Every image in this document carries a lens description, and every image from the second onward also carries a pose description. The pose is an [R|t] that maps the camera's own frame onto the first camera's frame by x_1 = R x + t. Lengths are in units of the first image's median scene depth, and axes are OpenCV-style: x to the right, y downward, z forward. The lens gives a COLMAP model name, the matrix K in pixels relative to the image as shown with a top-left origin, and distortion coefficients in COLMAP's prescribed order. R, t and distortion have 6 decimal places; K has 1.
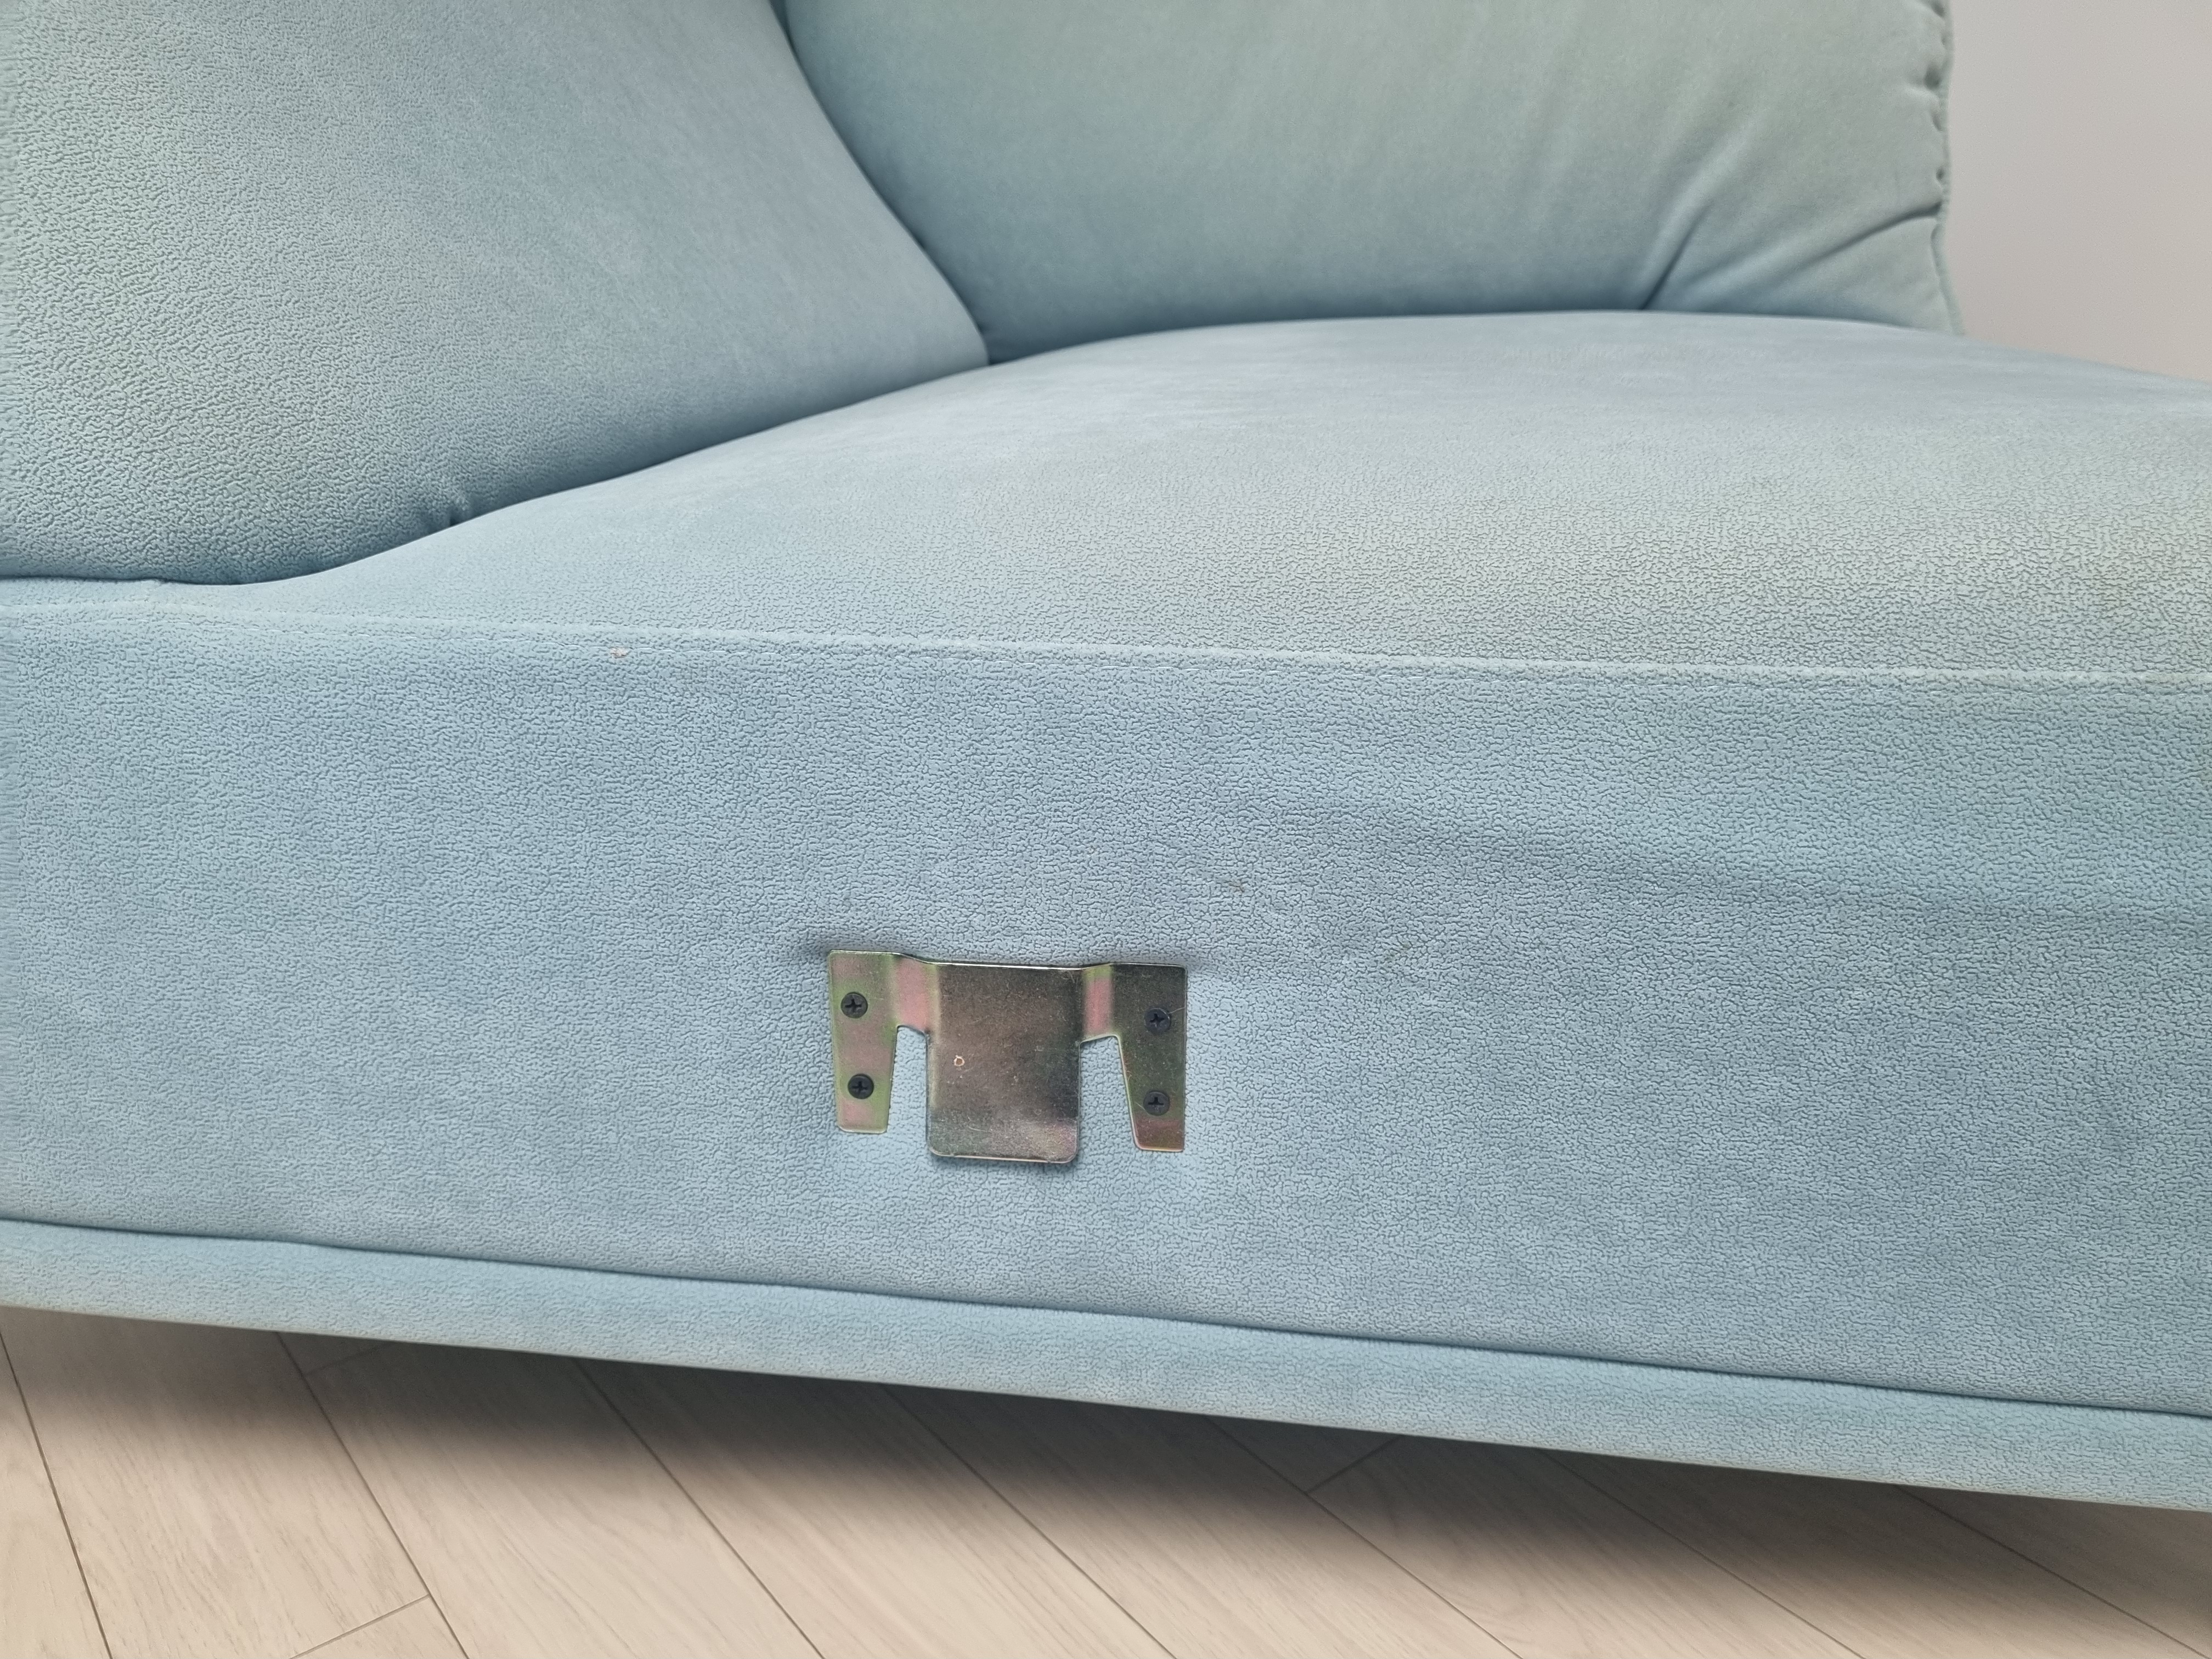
lens RADIAL K [[1611.6, 0, 1106.0], [0, 1611.6, 829.5], [0, 0, 1]] dist [0.057458, 0.000062]
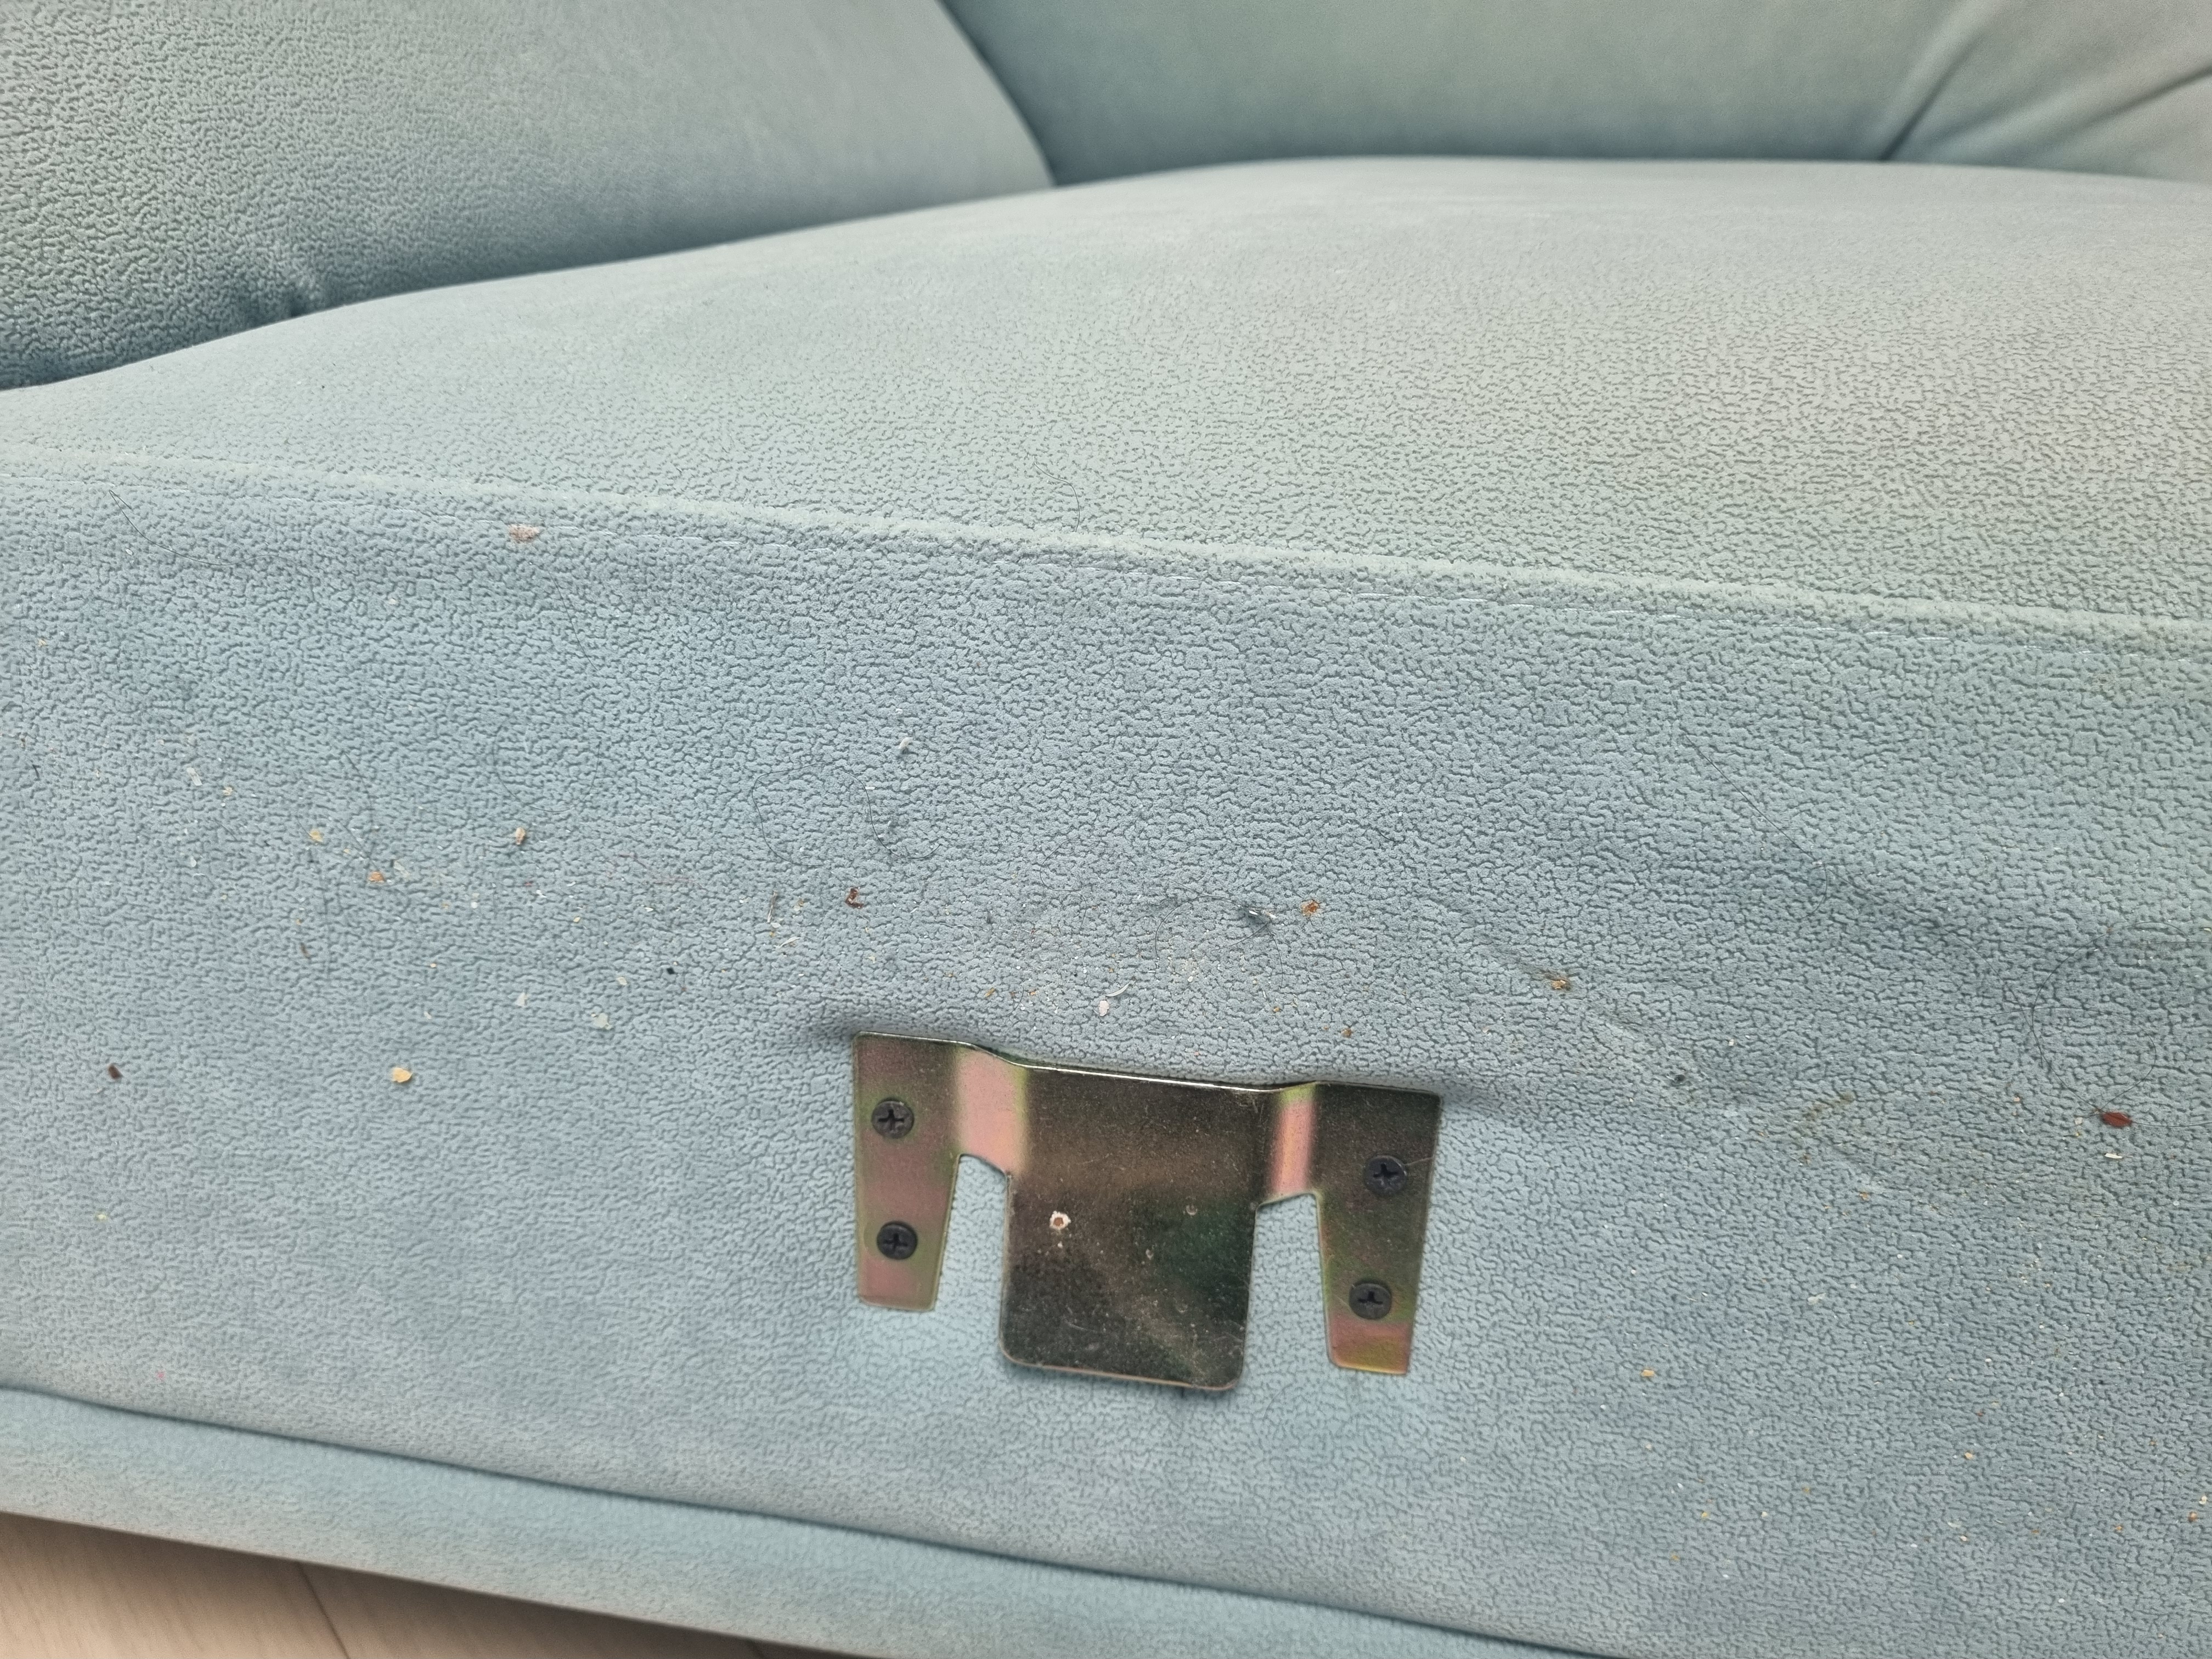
lens RADIAL K [[1677.8, 0, 1106.0], [0, 1677.8, 829.5], [0, 0, 1]] dist [0.024462, -0.001841]
pose [[0.998893, 0.046749, -0.005299, -0.078448], [-0.046461, 0.997885, 0.045471, -0.037524], [0.007413, -0.045175, 0.998952, 0.372147]]
